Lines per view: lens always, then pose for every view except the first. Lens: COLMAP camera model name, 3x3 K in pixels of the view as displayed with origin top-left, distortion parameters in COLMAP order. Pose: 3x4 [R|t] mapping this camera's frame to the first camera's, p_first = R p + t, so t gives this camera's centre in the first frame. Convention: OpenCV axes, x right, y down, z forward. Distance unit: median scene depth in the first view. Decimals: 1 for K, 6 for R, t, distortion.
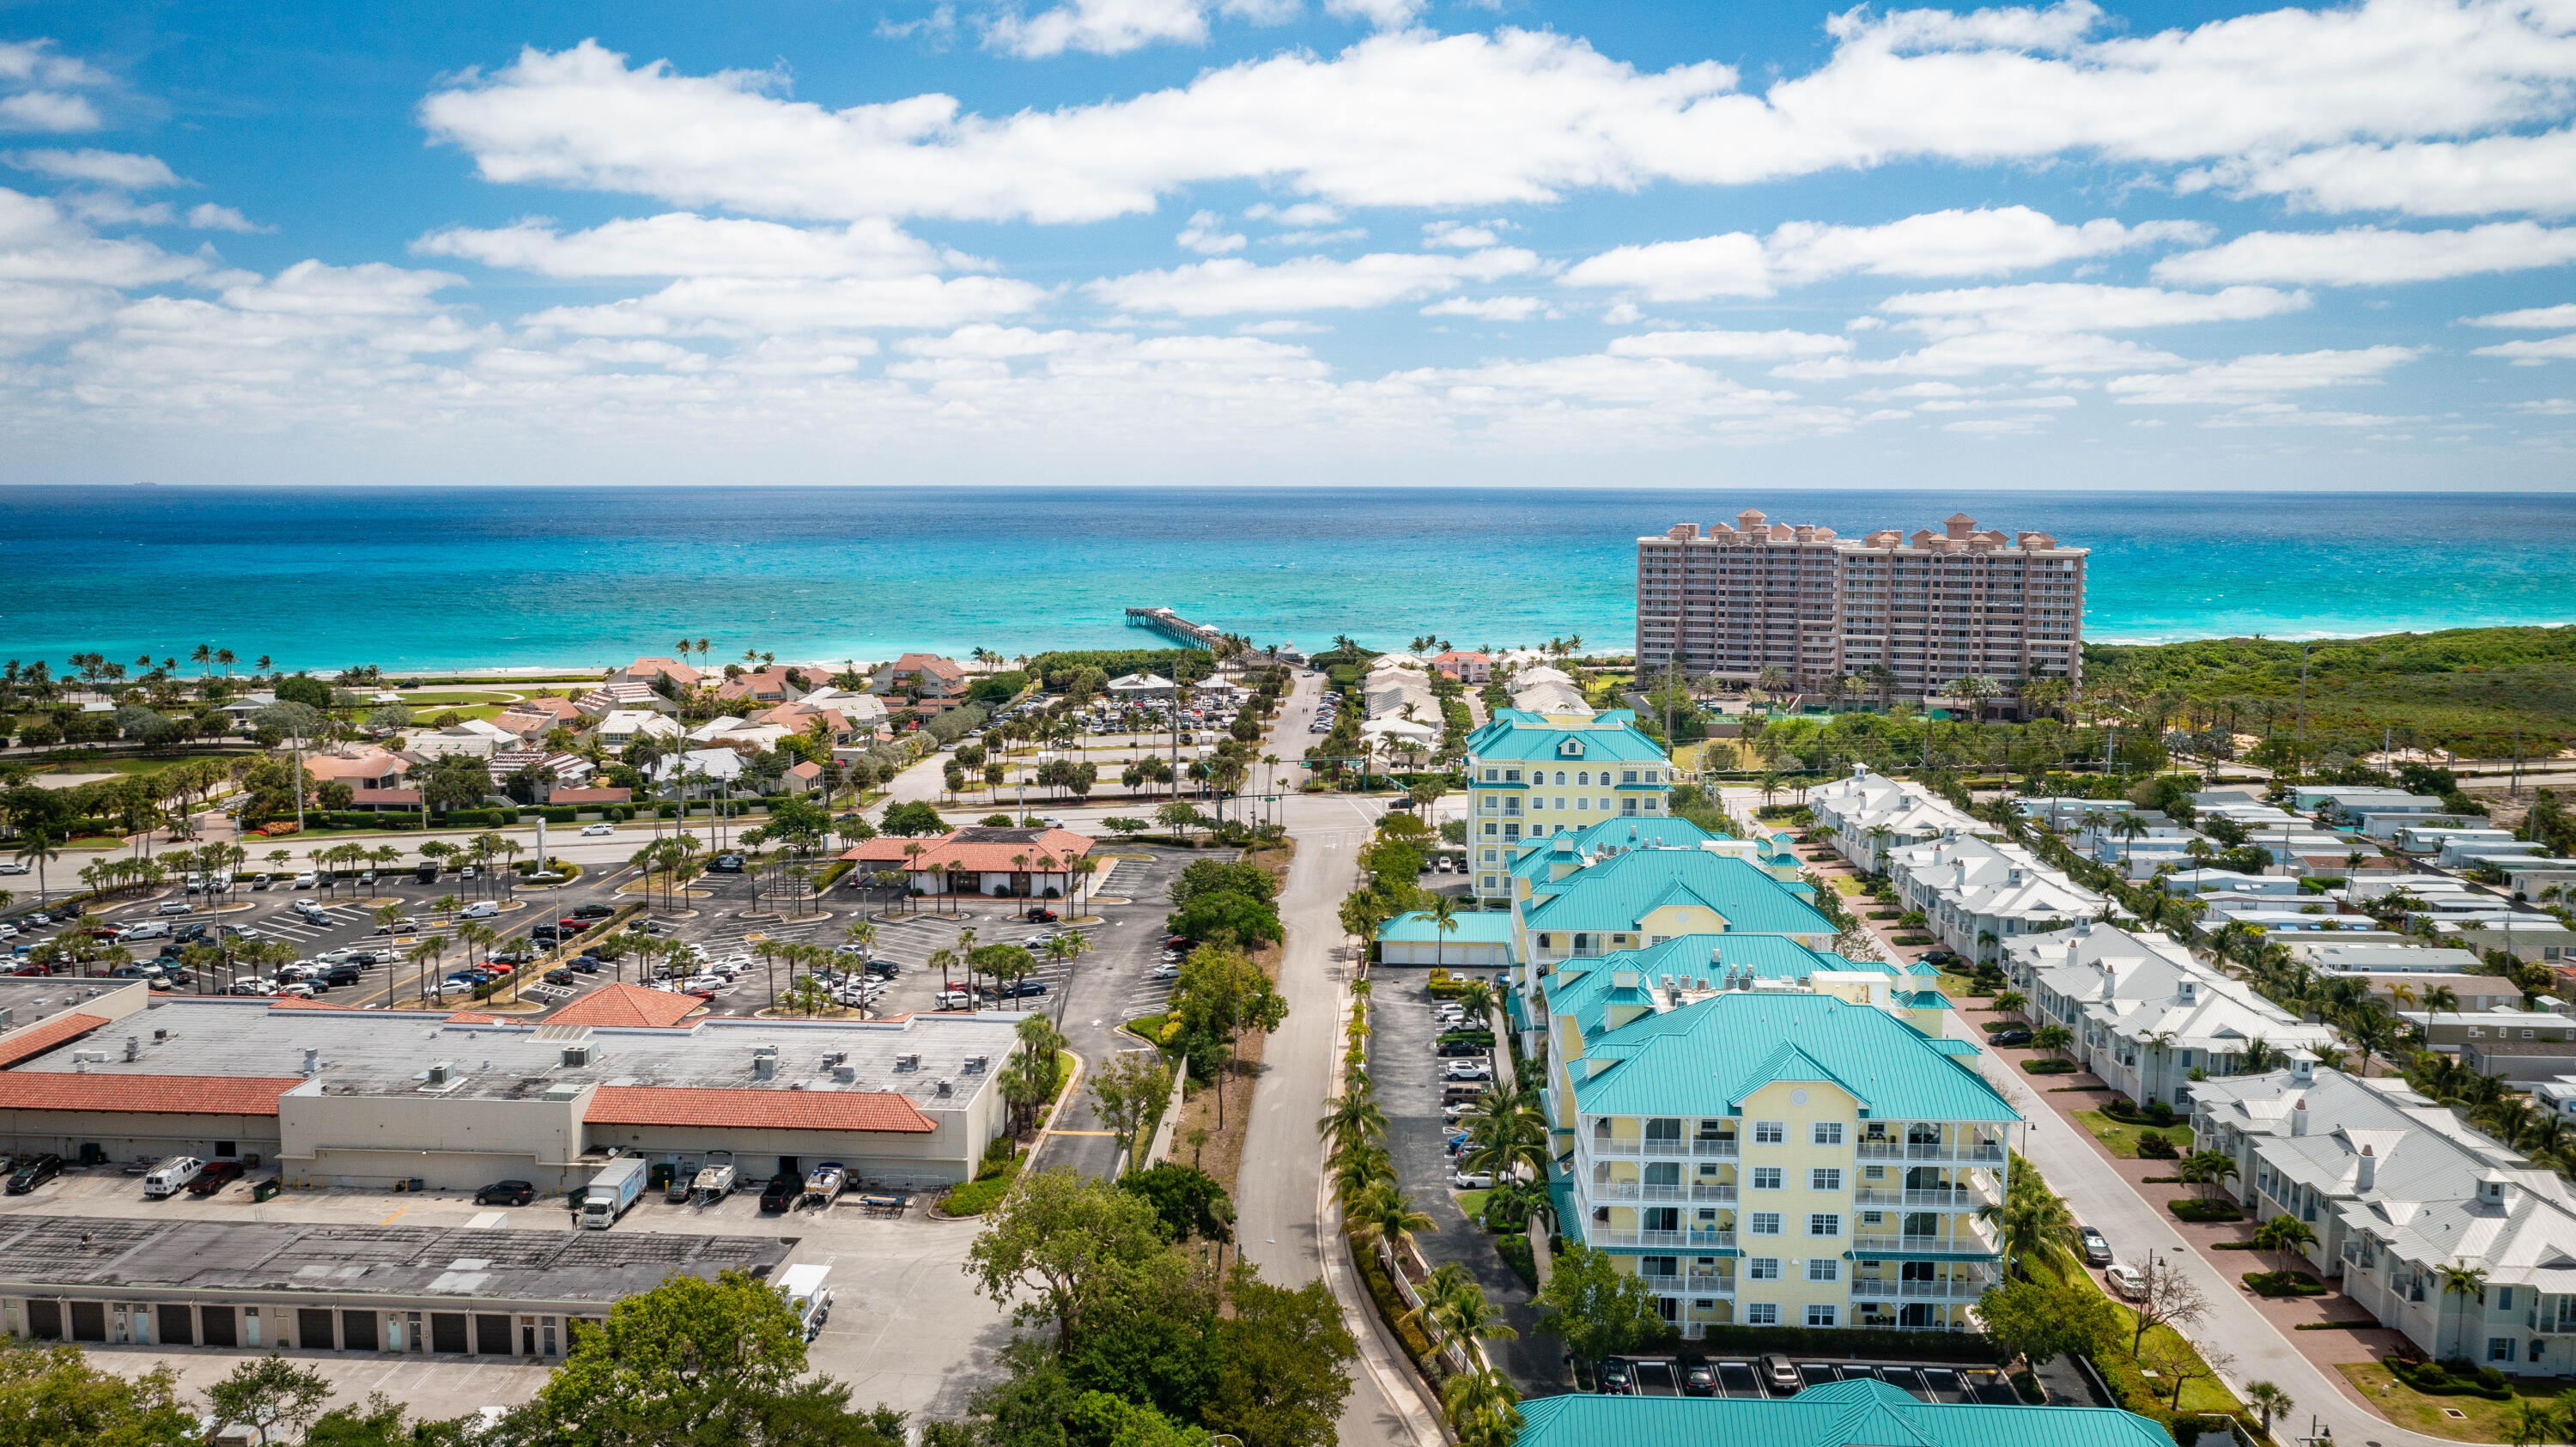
lens RADIAL K [[2100.7, 0, 1305.0], [0, 2100.7, 763.0], [0, 0, 1]] dist [-0.015781, 0.029147]
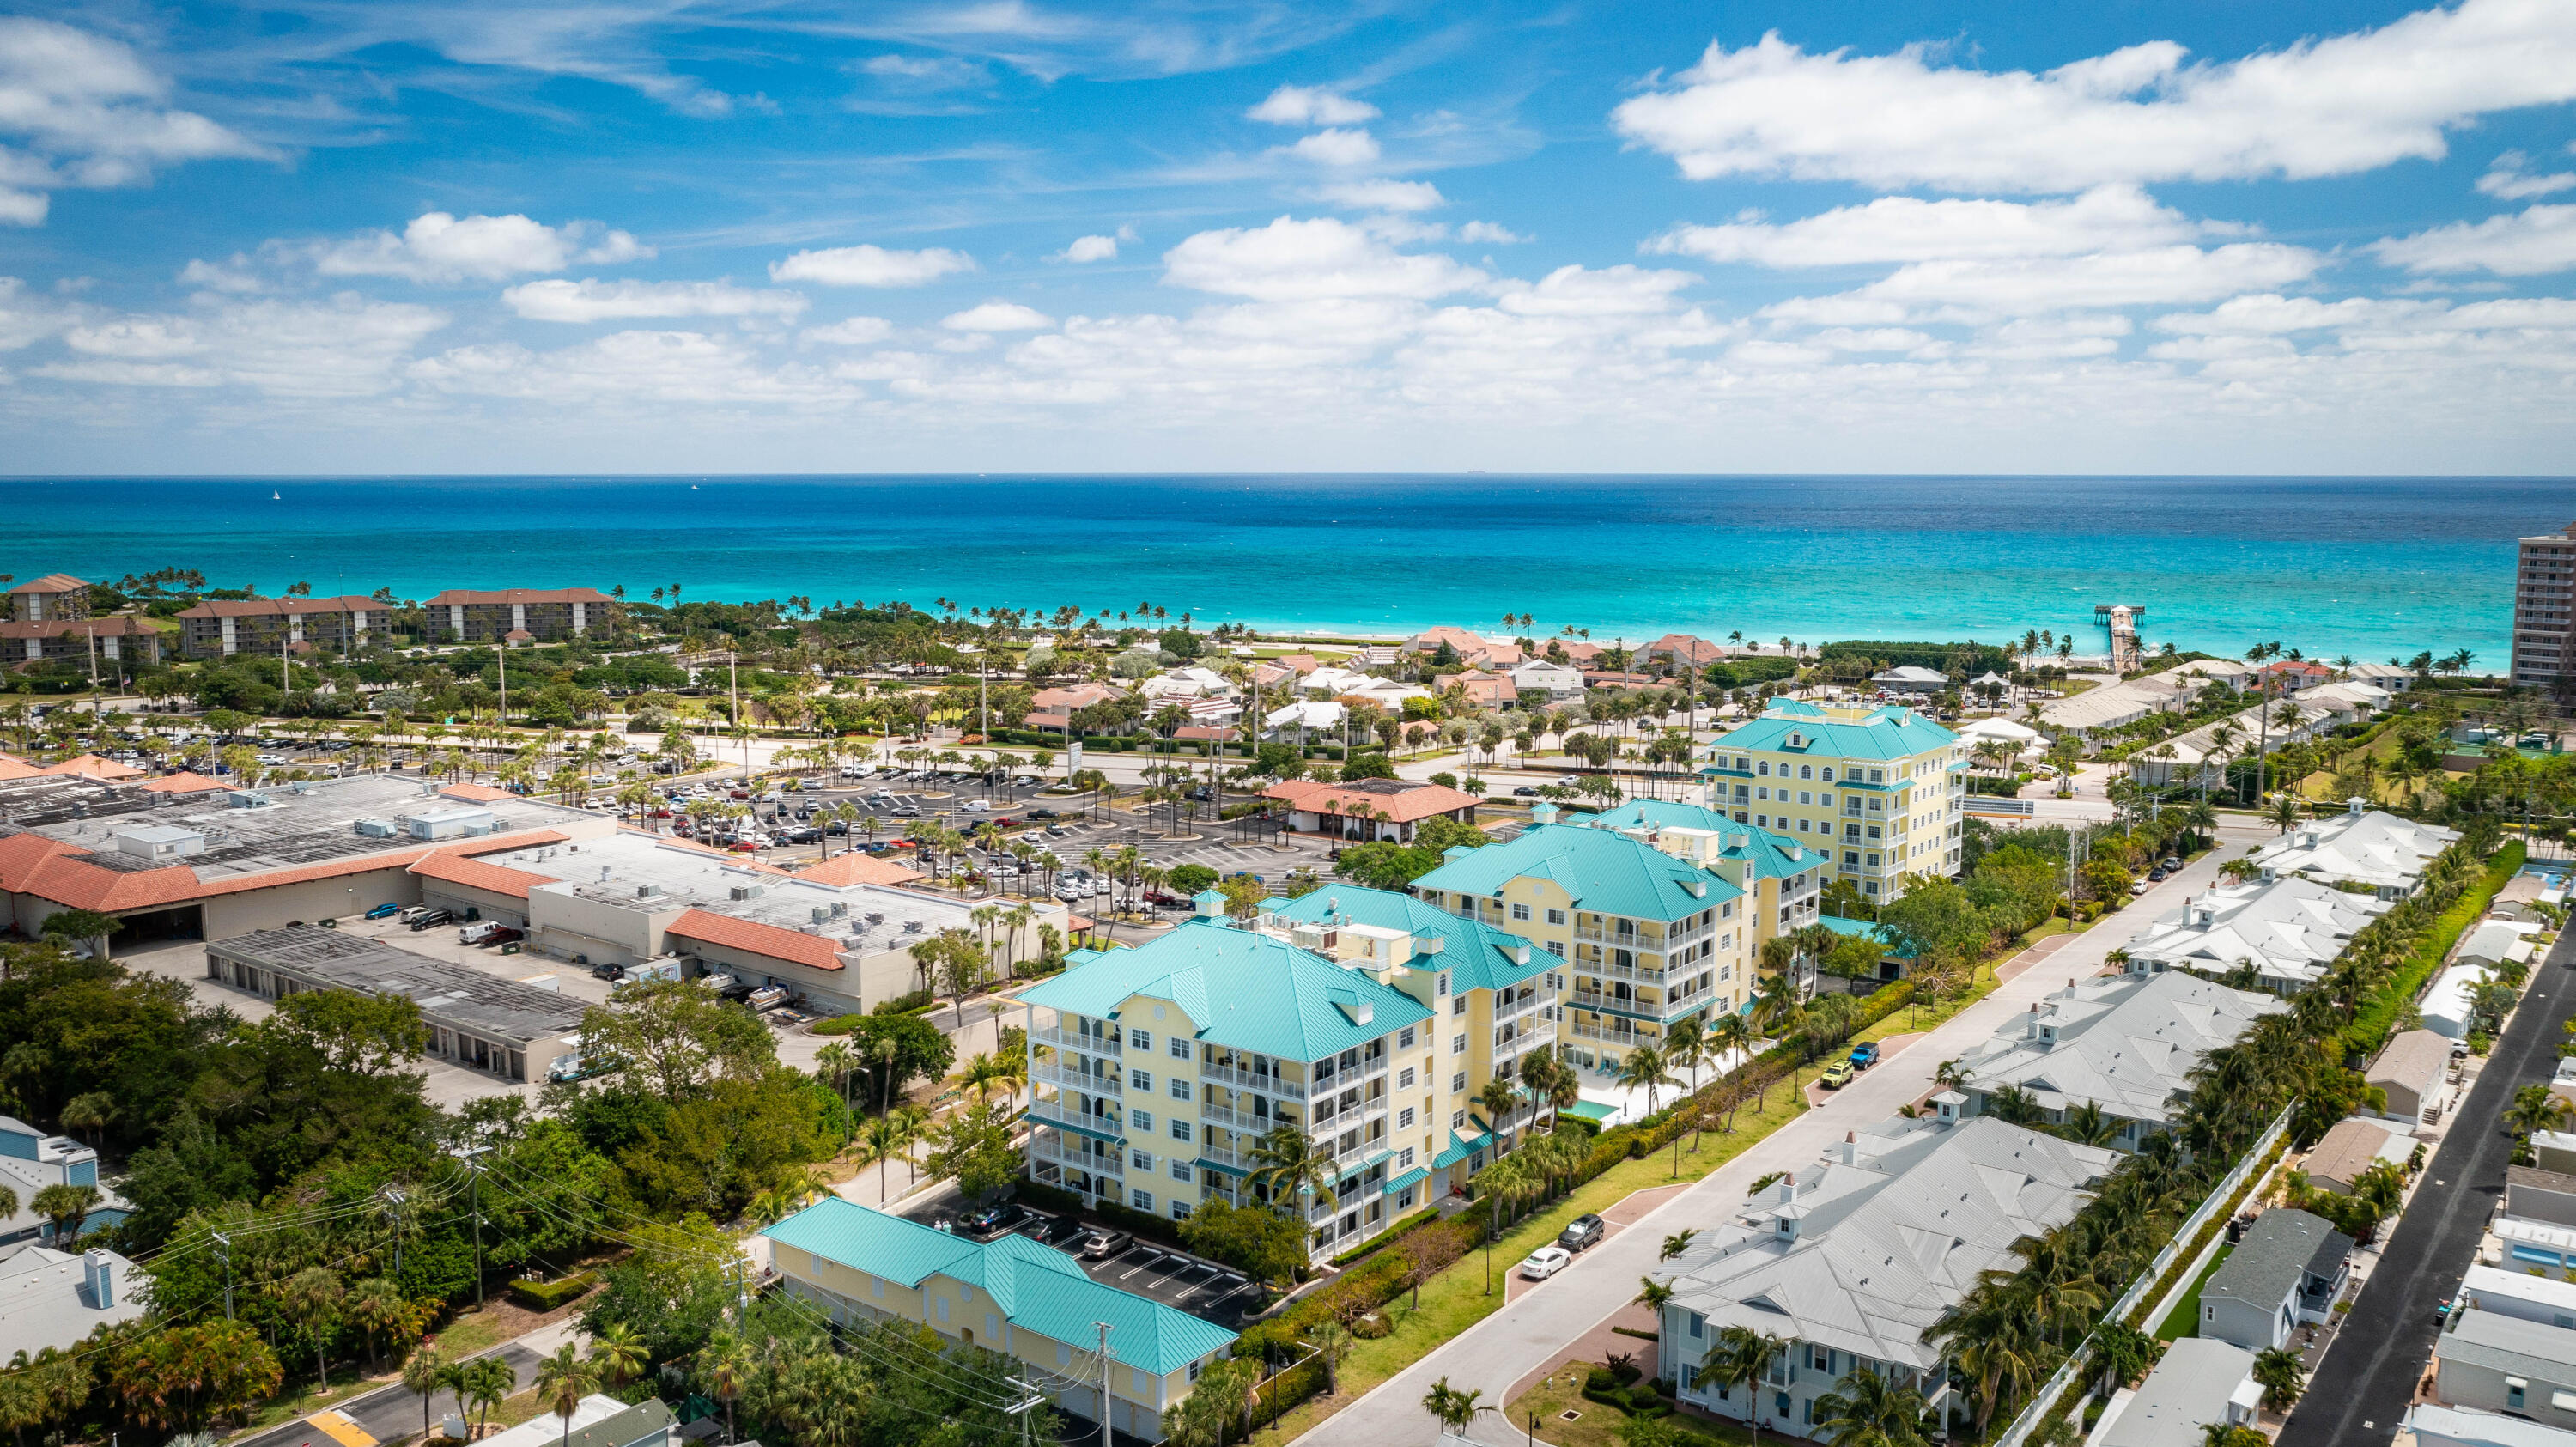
lens RADIAL K [[2100.7, 0, 1270.6], [0, 2100.7, 894.0], [0, 0, 1]] dist [-0.015781, 0.029147]
pose [[0.817647, 0.113809, -0.564359, 0.242925], [-0.076805, 0.993067, 0.088988, -0.001959], [0.570574, -0.029415, 0.820719, 0.031379]]
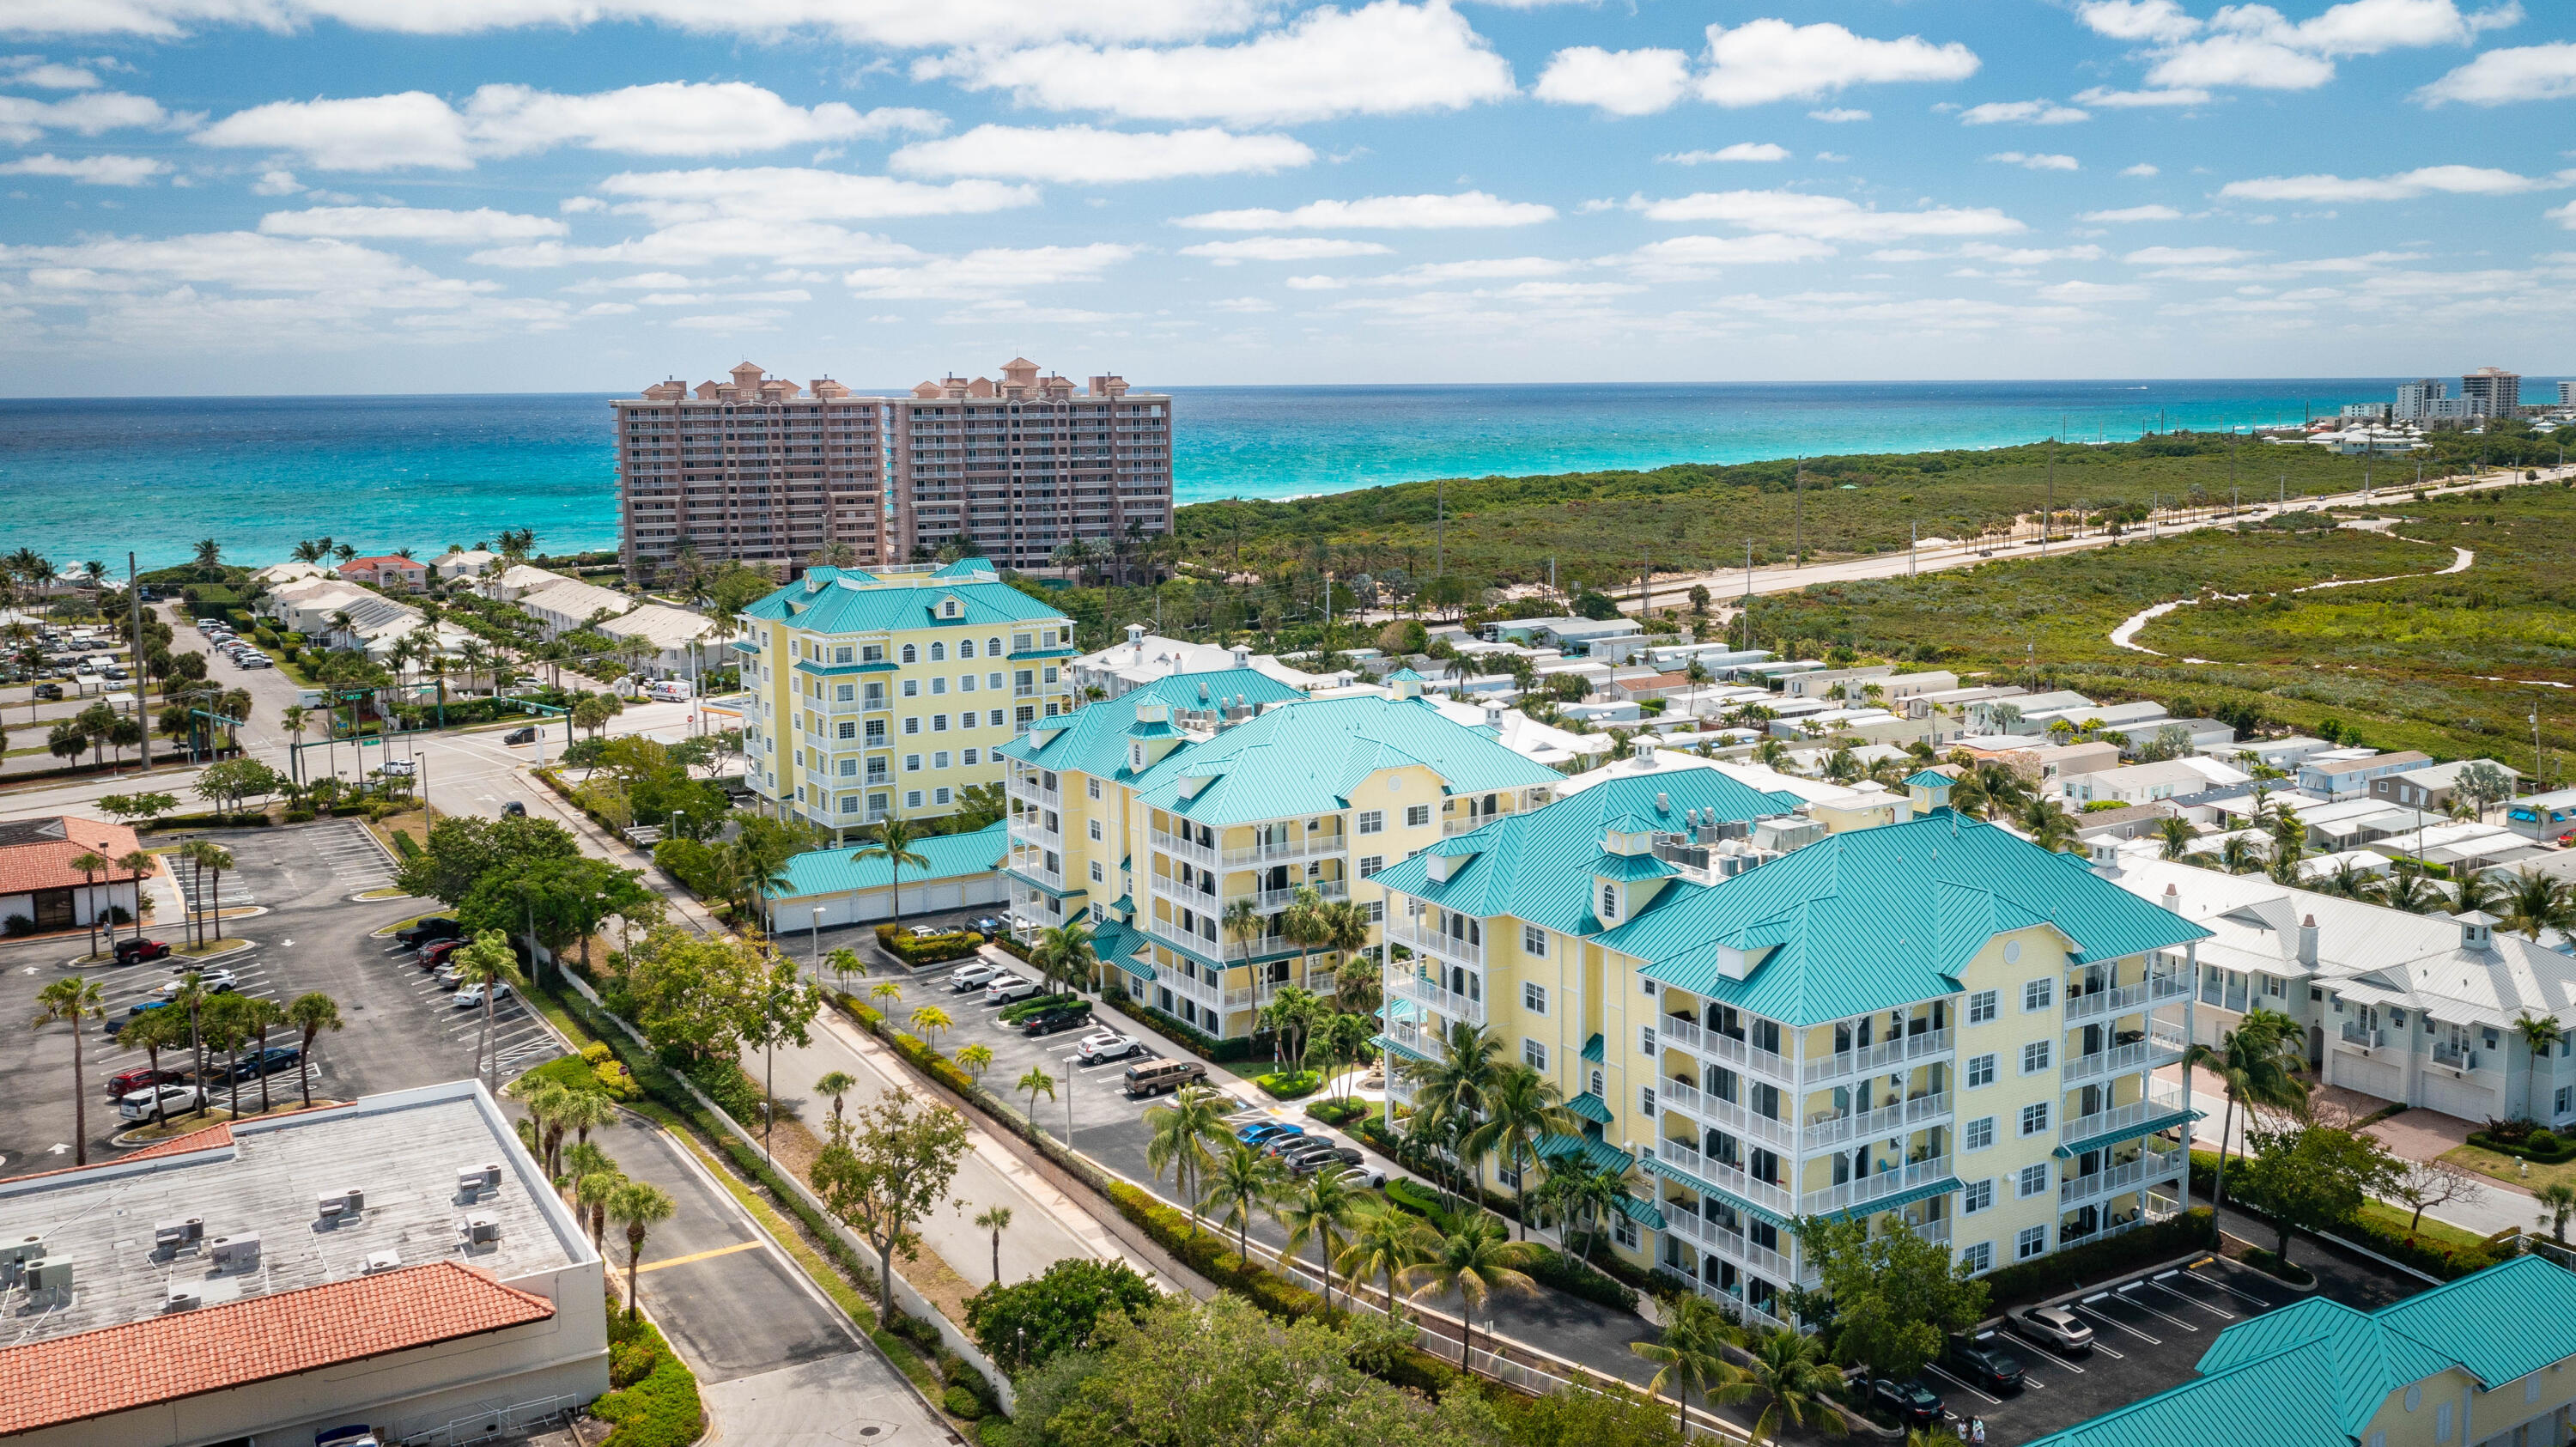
lens RADIAL K [[2278.4, 0, 1459.8], [0, 2278.4, 597.7], [0, 0, 1]] dist [-0.028648, 0.046189]
pose [[0.803055, -0.068422, 0.591963, -0.102075], [0.092883, 0.995617, -0.010927, 0.007176], [-0.588621, 0.063758, 0.805891, 0.124126]]
